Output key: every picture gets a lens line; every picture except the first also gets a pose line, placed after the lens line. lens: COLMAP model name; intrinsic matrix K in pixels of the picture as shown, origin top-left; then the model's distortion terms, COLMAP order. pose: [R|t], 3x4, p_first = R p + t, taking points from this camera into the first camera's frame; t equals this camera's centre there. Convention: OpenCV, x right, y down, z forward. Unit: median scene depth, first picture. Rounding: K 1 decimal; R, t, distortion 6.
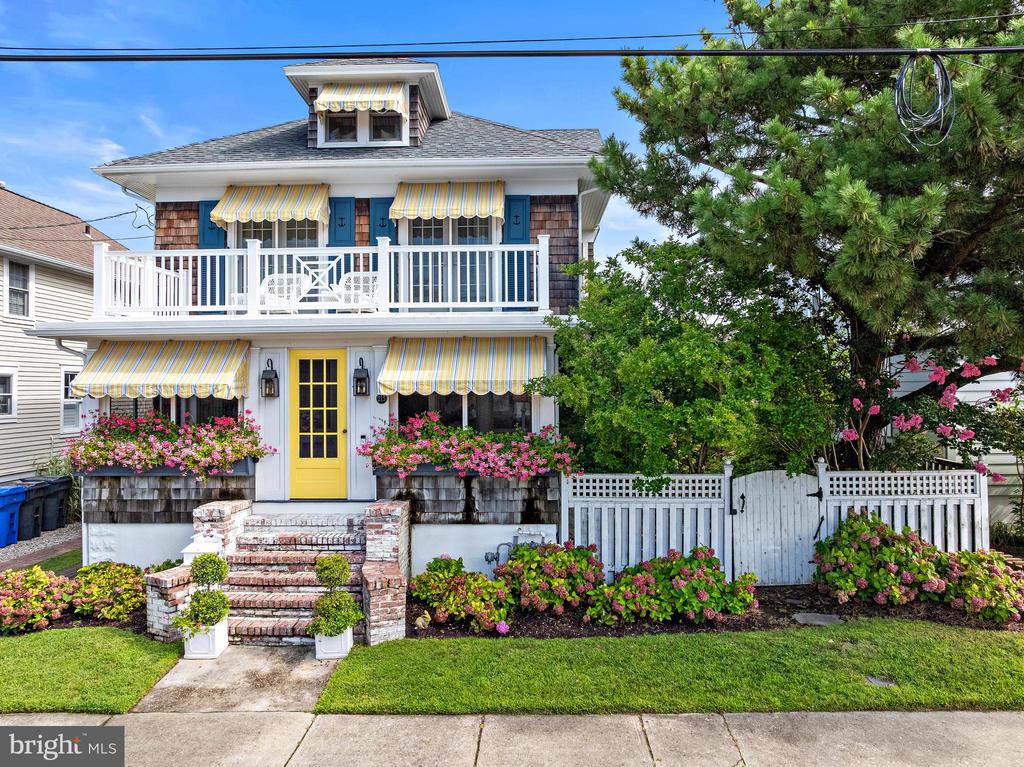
lens RADIAL K [[720.1, 0, 515.5], [0, 720.1, 380.3], [0, 0, 1]] dist [-0.034883, -0.006144]
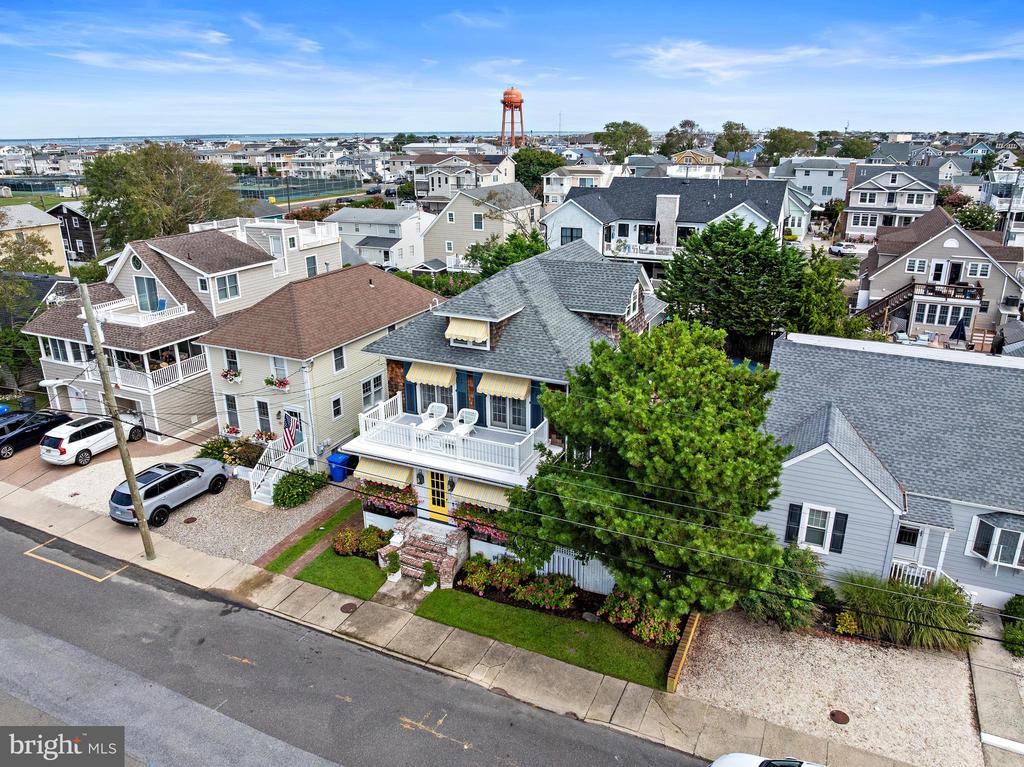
lens RADIAL K [[720.1, 0, 515.5], [0, 720.1, 380.3], [0, 0, 1]] dist [-0.034883, -0.006144]
pose [[0.915441, 0.134856, -0.379186, 0.924657], [0.005422, 0.937970, 0.346674, -1.247366], [0.402416, -0.319415, 0.857925, -0.994649]]
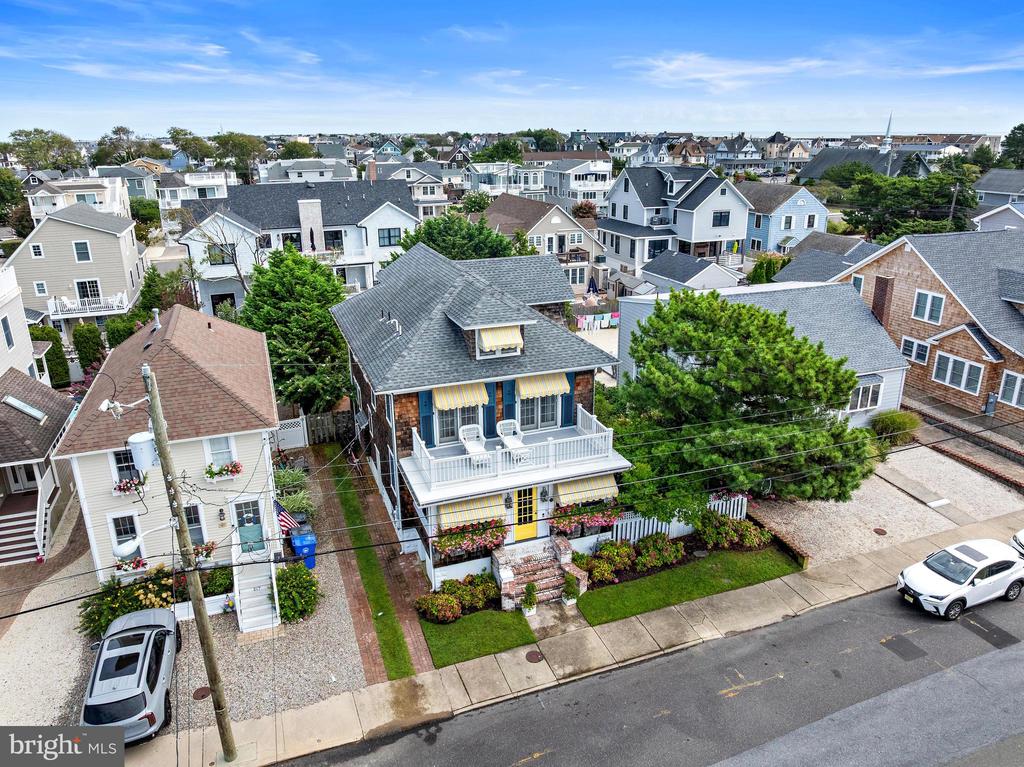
lens RADIAL K [[720.1, 0, 515.5], [0, 720.1, 380.3], [0, 0, 1]] dist [-0.034883, -0.006144]
pose [[0.928321, -0.120788, 0.351610, -1.142517], [-0.006492, 0.940340, 0.340174, -1.228121], [-0.371722, -0.318074, 0.872153, -1.010633]]
